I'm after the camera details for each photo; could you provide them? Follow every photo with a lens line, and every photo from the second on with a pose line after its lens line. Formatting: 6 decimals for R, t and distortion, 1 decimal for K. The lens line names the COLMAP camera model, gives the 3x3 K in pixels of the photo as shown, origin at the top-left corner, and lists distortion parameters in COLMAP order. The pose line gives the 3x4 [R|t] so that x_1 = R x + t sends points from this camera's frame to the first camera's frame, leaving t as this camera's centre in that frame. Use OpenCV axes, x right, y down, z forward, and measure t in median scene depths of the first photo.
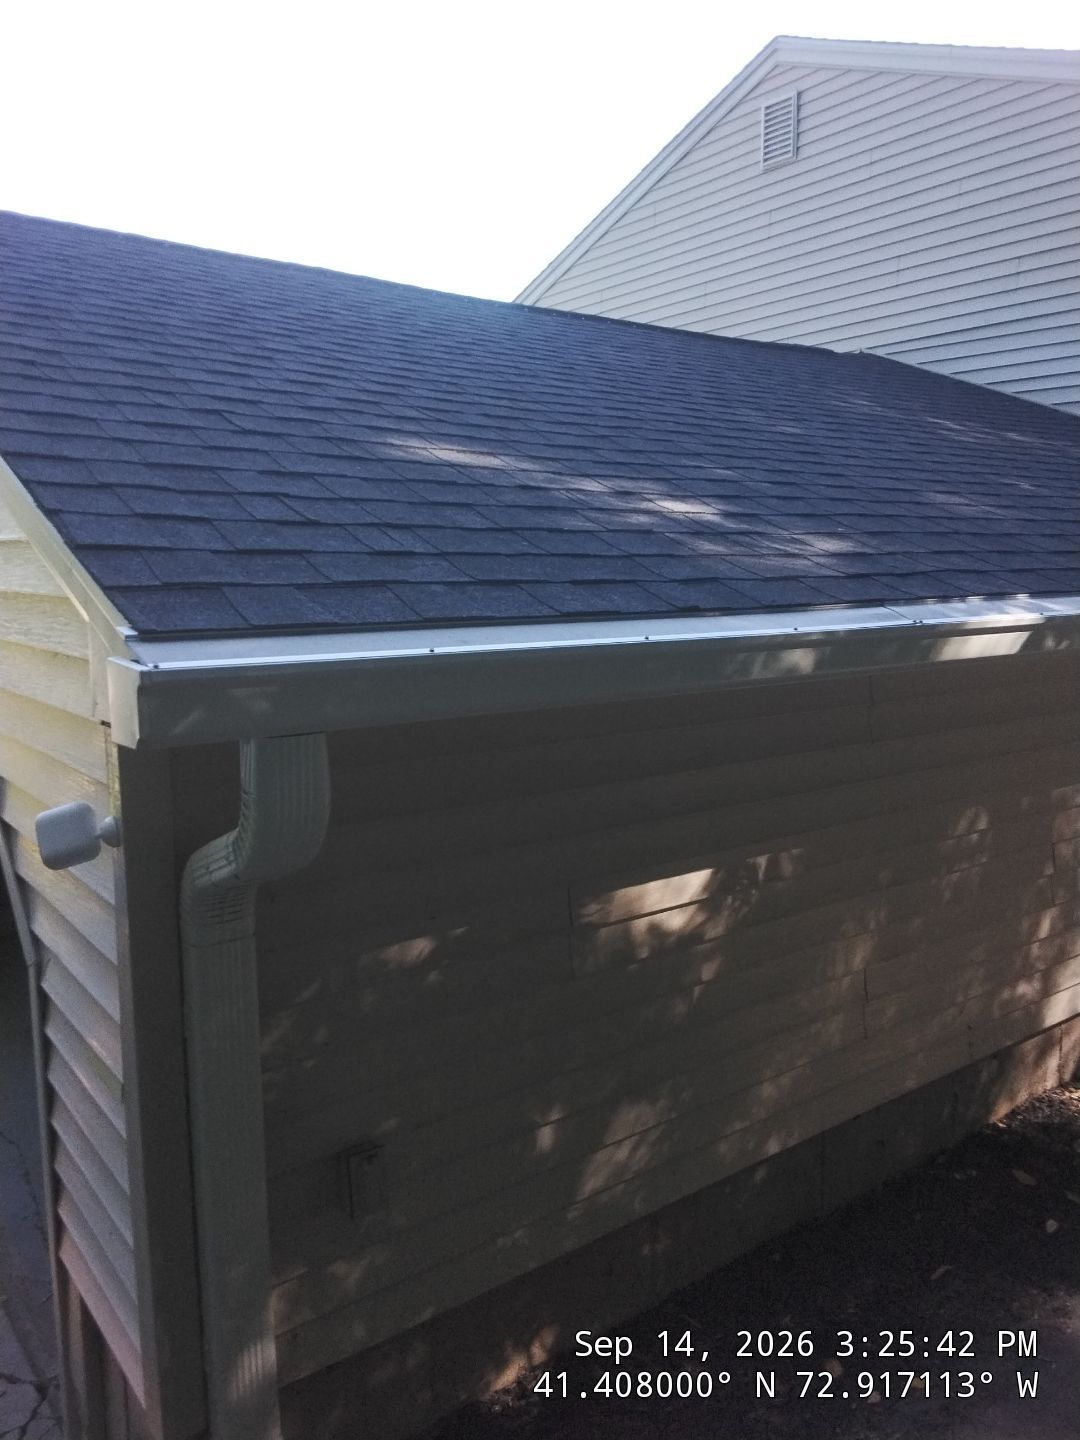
lens RADIAL K [[1087.7, 0, 540.0], [0, 1087.7, 720.0], [0, 0, 1]] dist [0.134252, -0.178673]
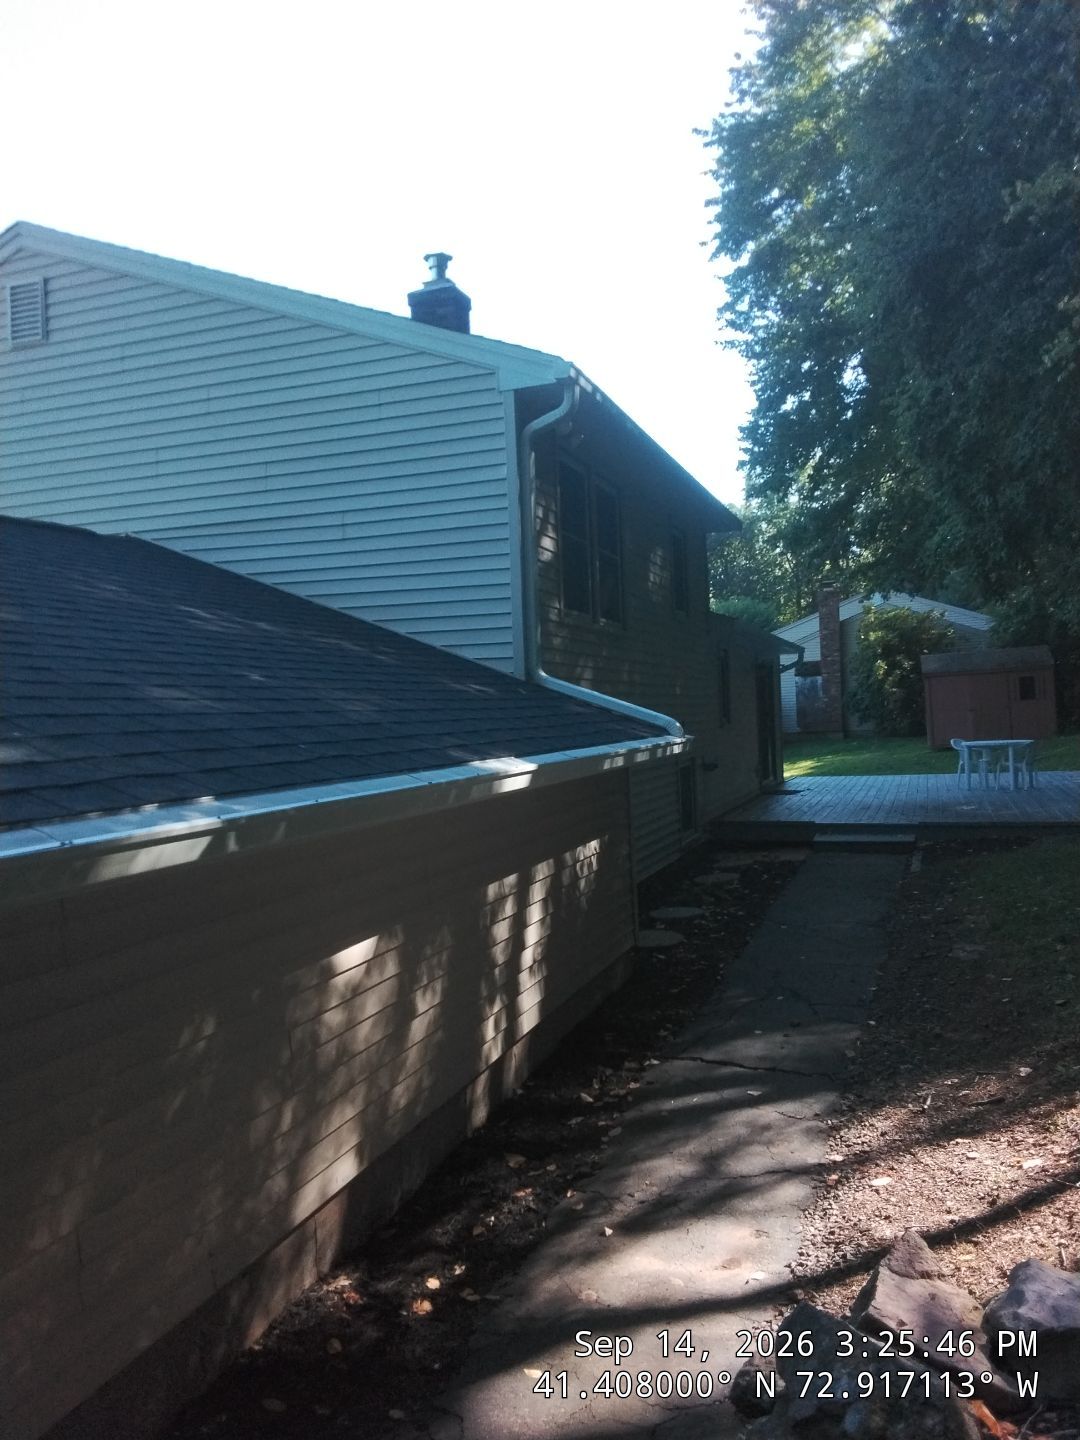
lens RADIAL K [[1056.3, 0, 540.0], [0, 1056.3, 720.0], [0, 0, 1]] dist [0.126969, -0.153960]
pose [[0.848925, -0.034317, 0.527397, 0.146823], [0.107303, 0.988298, -0.108413, -0.035951], [-0.517505, 0.148626, 0.842673, 0.021762]]
